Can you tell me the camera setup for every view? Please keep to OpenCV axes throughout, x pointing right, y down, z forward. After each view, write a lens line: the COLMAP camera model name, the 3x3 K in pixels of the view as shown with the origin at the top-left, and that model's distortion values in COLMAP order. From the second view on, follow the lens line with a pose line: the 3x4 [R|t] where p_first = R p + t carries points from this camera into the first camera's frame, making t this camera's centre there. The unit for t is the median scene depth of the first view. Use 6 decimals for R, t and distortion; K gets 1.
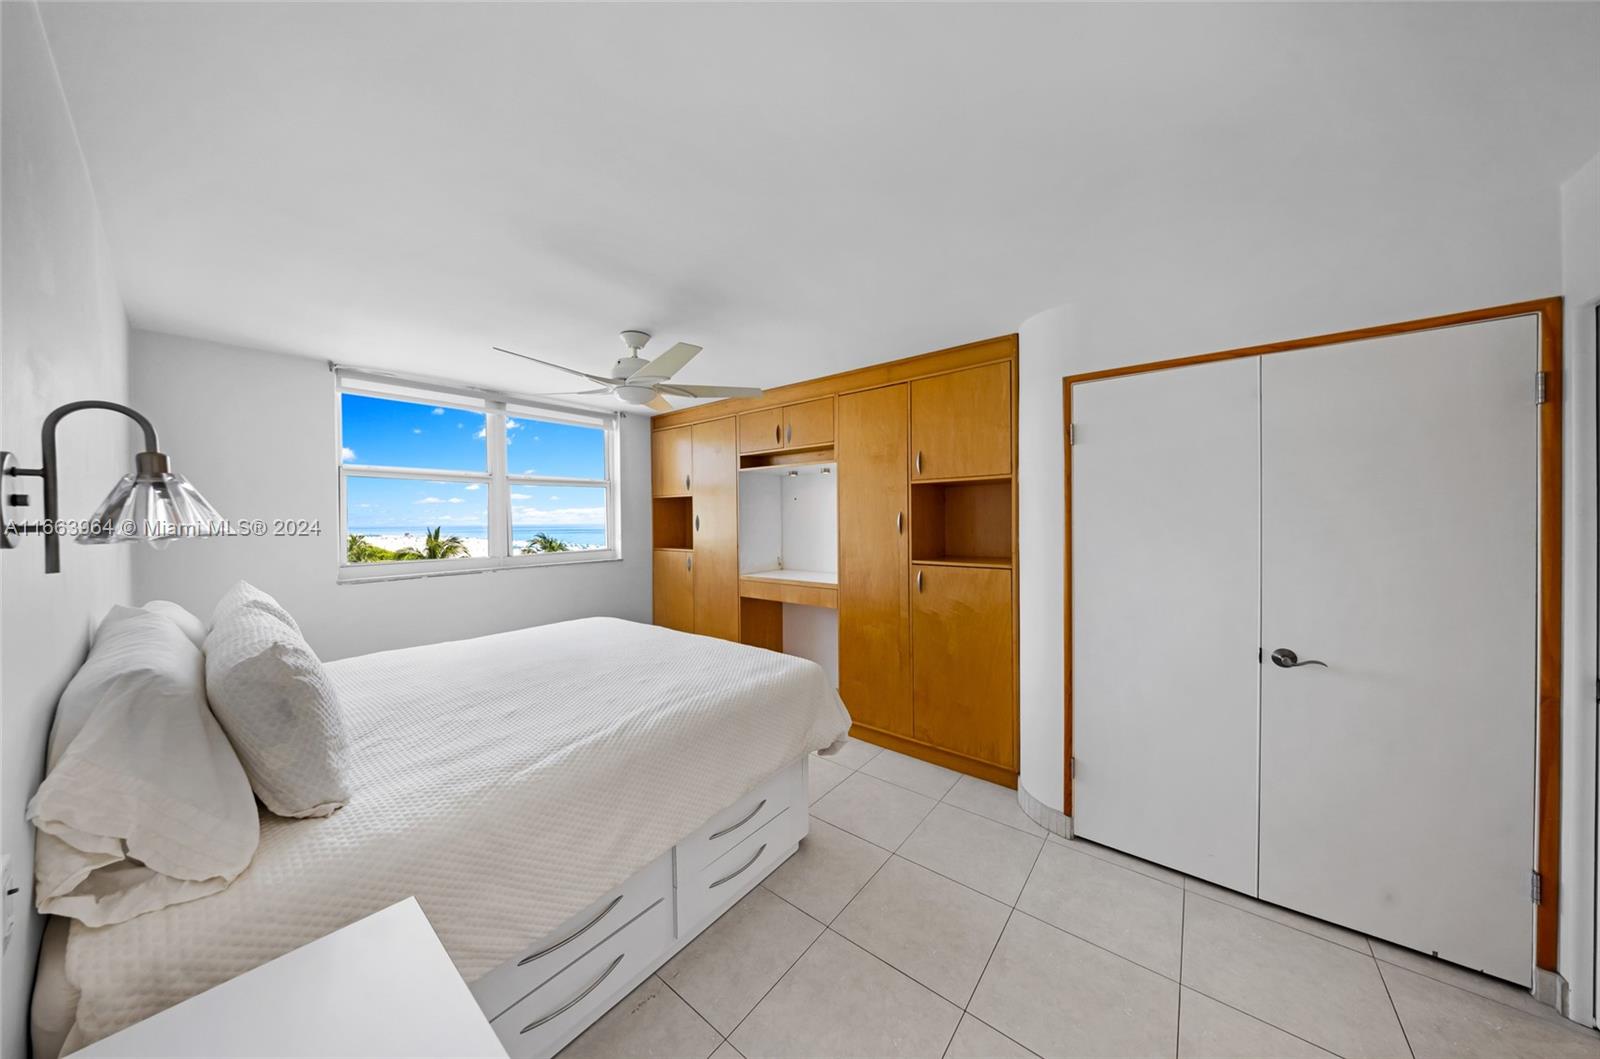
lens RADIAL K [[486.3, 0, 797.0], [0, 486.3, 524.1], [0, 0, 1]] dist [-0.001255, -0.000052]
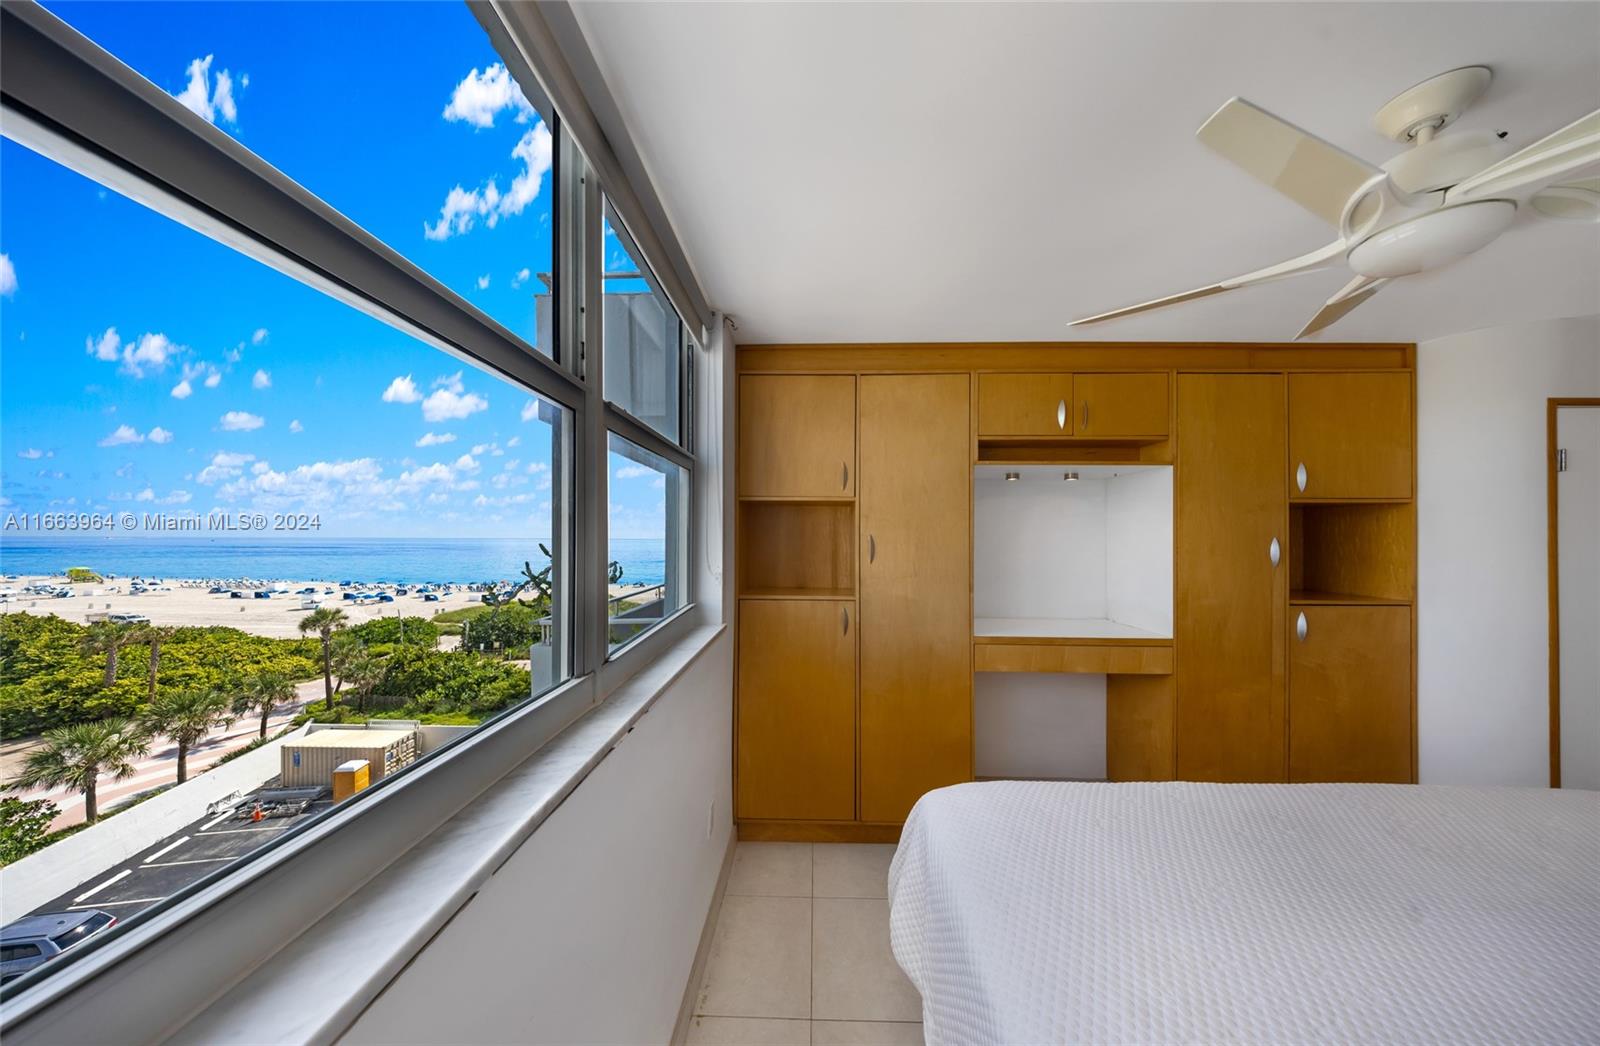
lens RADIAL K [[476.5, 0, 804.3], [0, 476.5, 519.8], [0, 0, 1]] dist [-0.001761, 0.000052]
pose [[0.800255, 0.035279, 0.598622, -0.688006], [-0.007336, 0.998769, -0.049055, -0.009026], [-0.599615, 0.034865, 0.799528, 0.693432]]
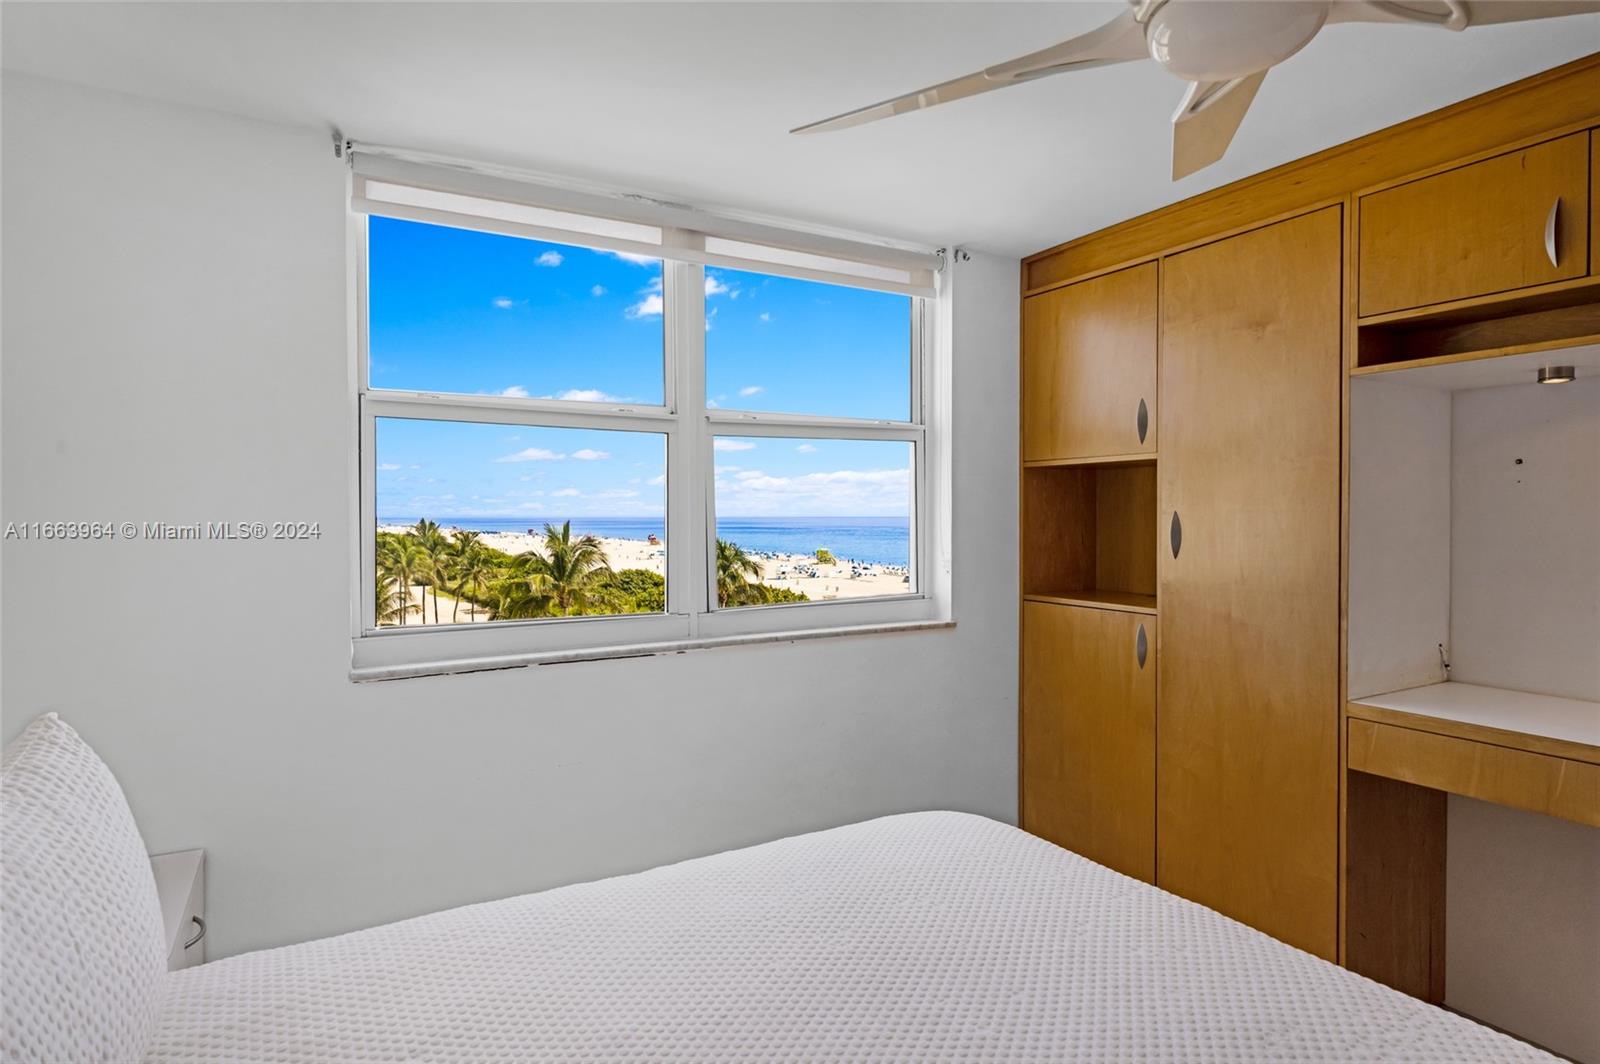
lens RADIAL K [[871.0, 0, 803.8], [0, 871.0, 520.5], [0, 0, 1]] dist [0.003315, 0.000428]
pose [[0.931421, 0.010254, -0.363799, -0.259682], [-0.010318, 0.999945, 0.001765, -0.012200], [0.363797, 0.002109, 0.931476, 0.358455]]
